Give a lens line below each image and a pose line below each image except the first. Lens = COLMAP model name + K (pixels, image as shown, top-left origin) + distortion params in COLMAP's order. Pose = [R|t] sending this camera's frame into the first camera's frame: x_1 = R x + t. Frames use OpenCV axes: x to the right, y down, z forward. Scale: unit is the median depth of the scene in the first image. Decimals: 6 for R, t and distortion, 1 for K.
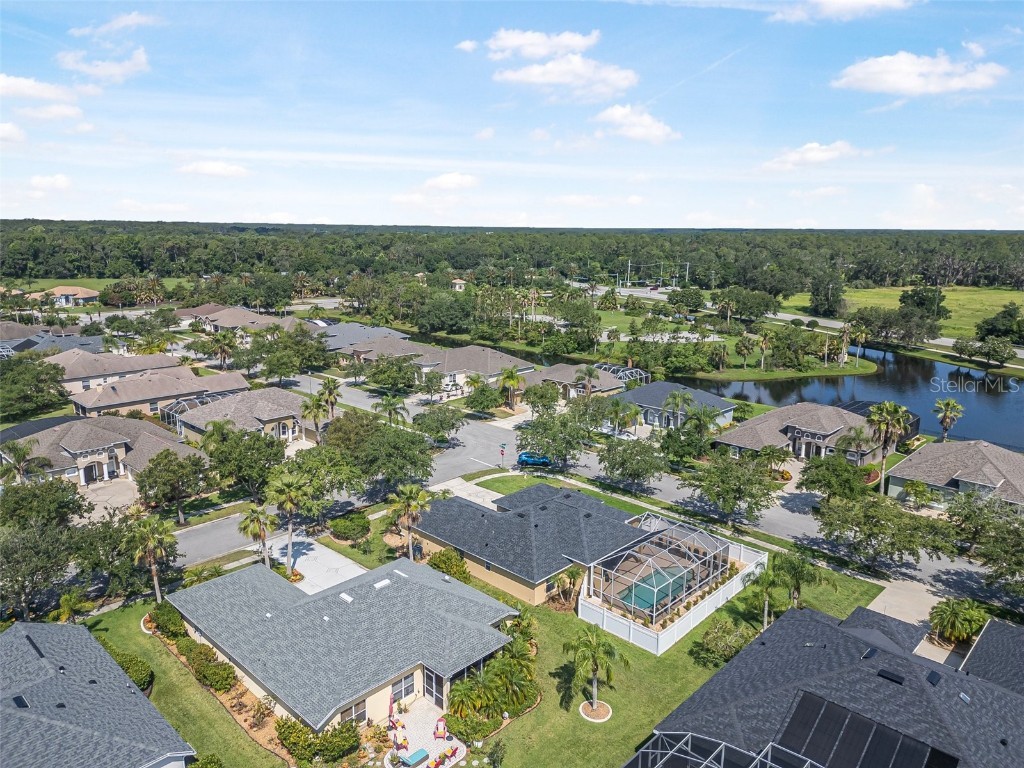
lens RADIAL K [[714.8, 0, 512.0], [0, 714.8, 384.0], [0, 0, 1]] dist [0.067404, -0.066946]
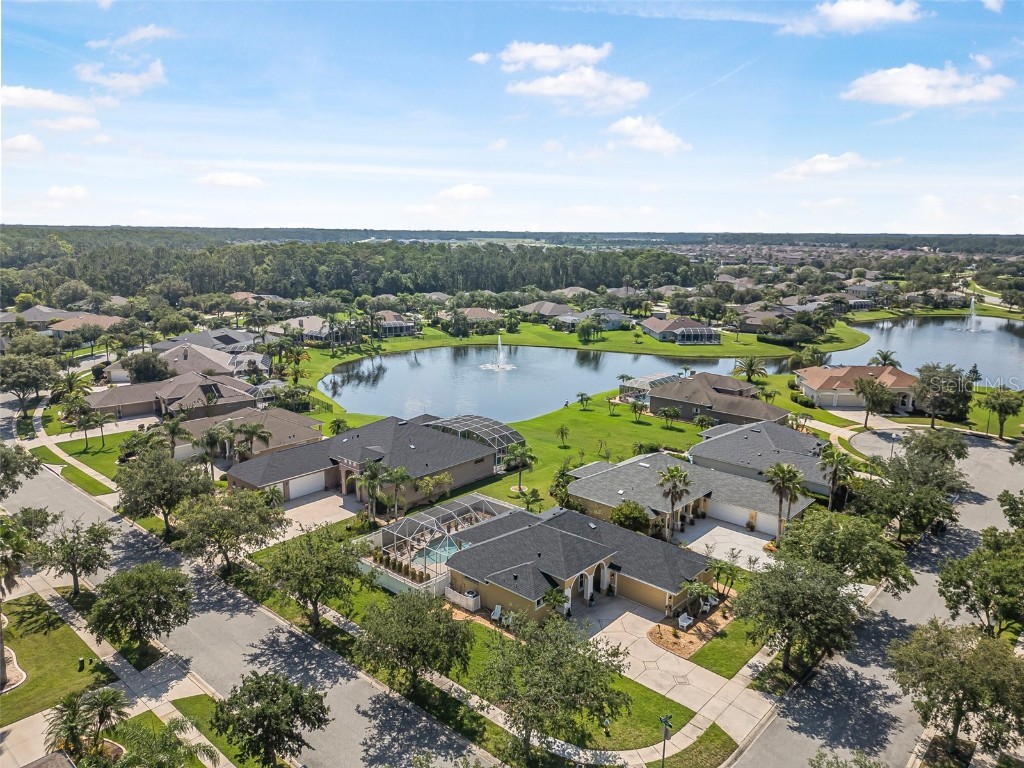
lens RADIAL K [[714.8, 0, 512.0], [0, 714.8, 384.0], [0, 0, 1]] dist [0.067404, -0.066946]
pose [[-0.999338, -0.013234, -0.033887, 0.107935], [-0.026107, 0.909589, 0.414689, -0.309996], [0.025336, 0.415299, -0.909332, 1.385176]]
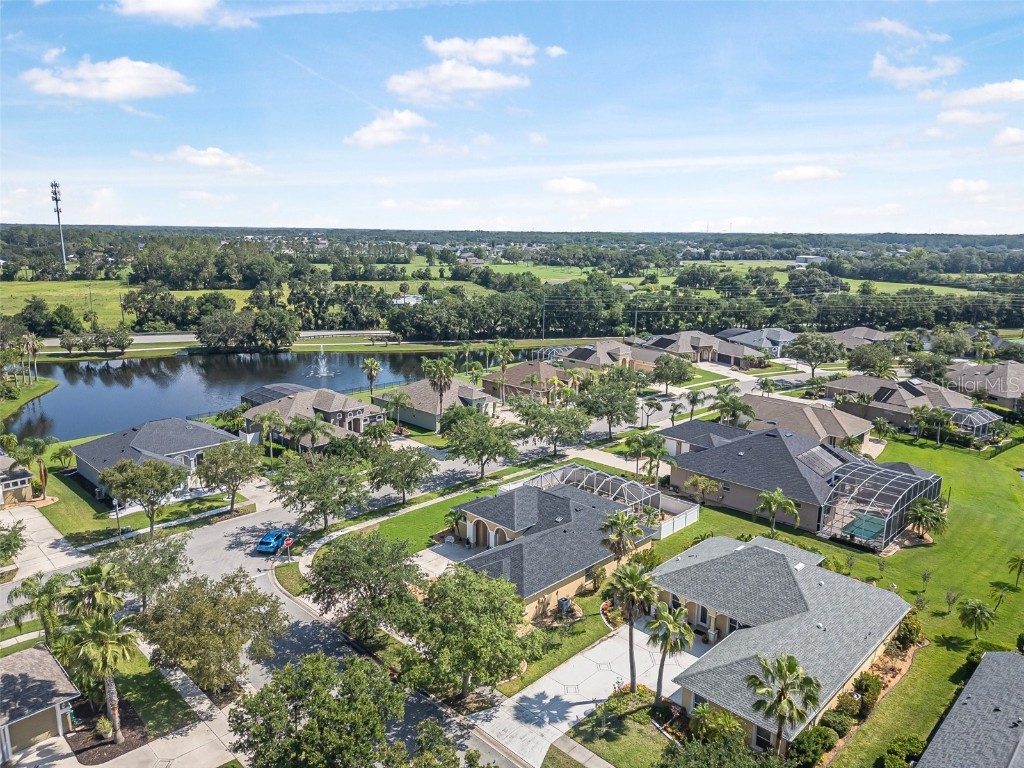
lens RADIAL K [[714.8, 0, 512.0], [0, 714.8, 384.0], [0, 0, 1]] dist [0.067404, -0.066946]
pose [[0.019923, -0.220011, 0.975294, -0.711602], [0.206624, 0.955334, 0.211288, -0.169117], [-0.978218, 0.197310, 0.064493, 0.732926]]
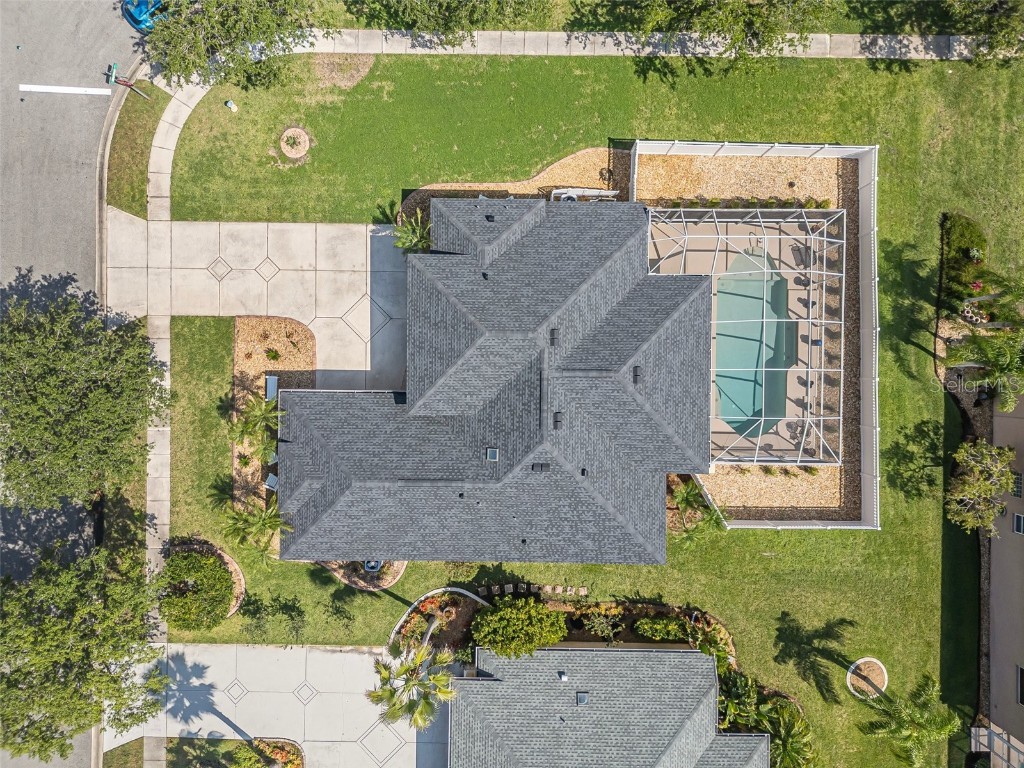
lens RADIAL K [[714.8, 0, 512.0], [0, 714.8, 384.0], [0, 0, 1]] dist [0.067404, -0.066946]
pose [[0.731798, -0.681263, -0.018771, 0.035754], [0.158521, 0.143363, 0.976892, -0.229929], [-0.662829, -0.717864, 0.212907, 0.701902]]
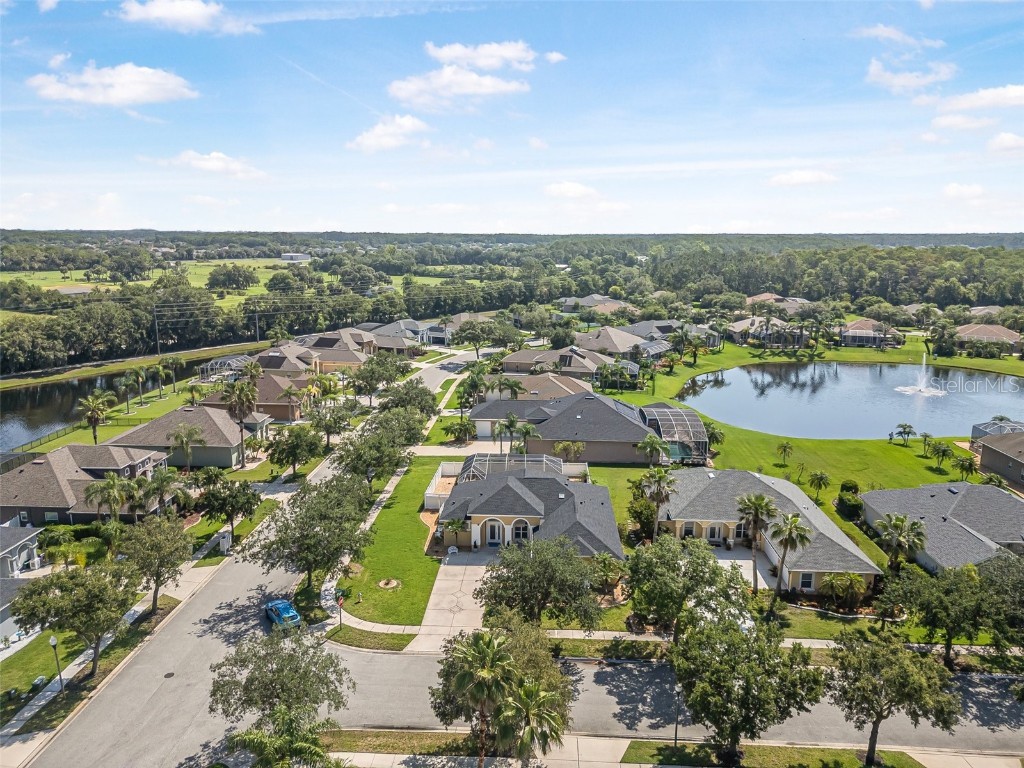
lens RADIAL K [[714.8, 0, 512.0], [0, 714.8, 384.0], [0, 0, 1]] dist [0.067404, -0.066946]
pose [[-0.653206, -0.169892, 0.737874, -0.552283], [0.152285, 0.925113, 0.347814, -0.277205], [-0.741708, 0.339561, -0.578418, 1.236335]]
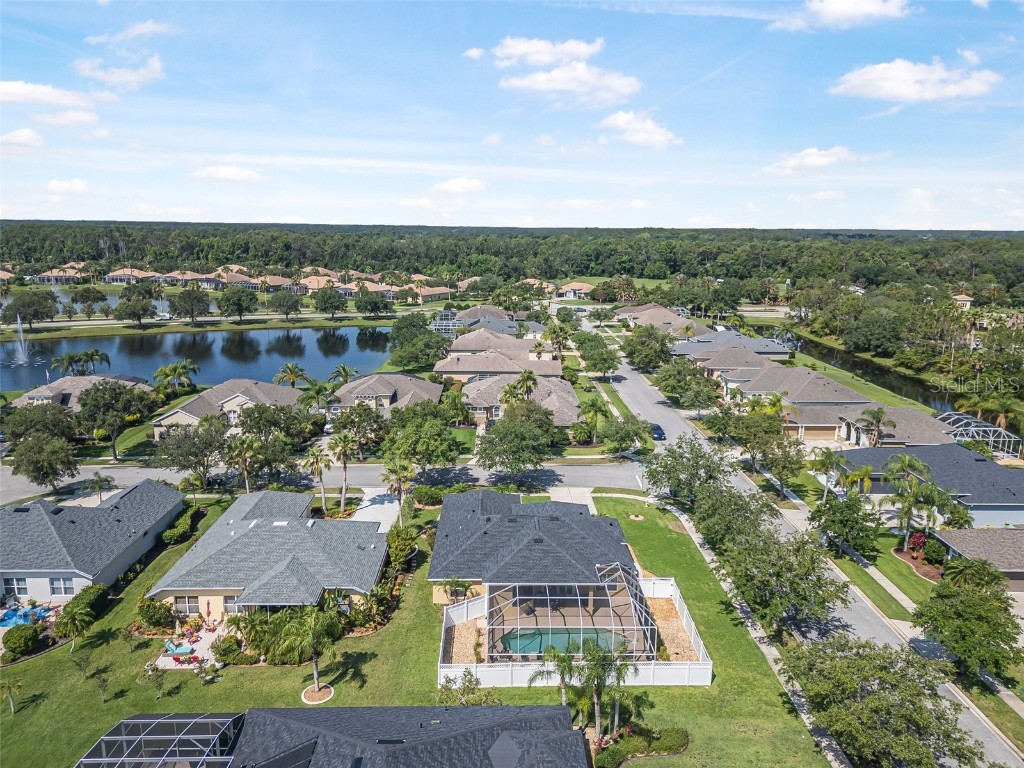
lens RADIAL K [[714.8, 0, 512.0], [0, 714.8, 384.0], [0, 0, 1]] dist [0.067404, -0.066946]
pose [[0.703535, 0.148911, -0.694884, 0.513597], [-0.155014, 0.986411, 0.054440, -0.044324], [0.693548, 0.069416, 0.717058, 0.223824]]
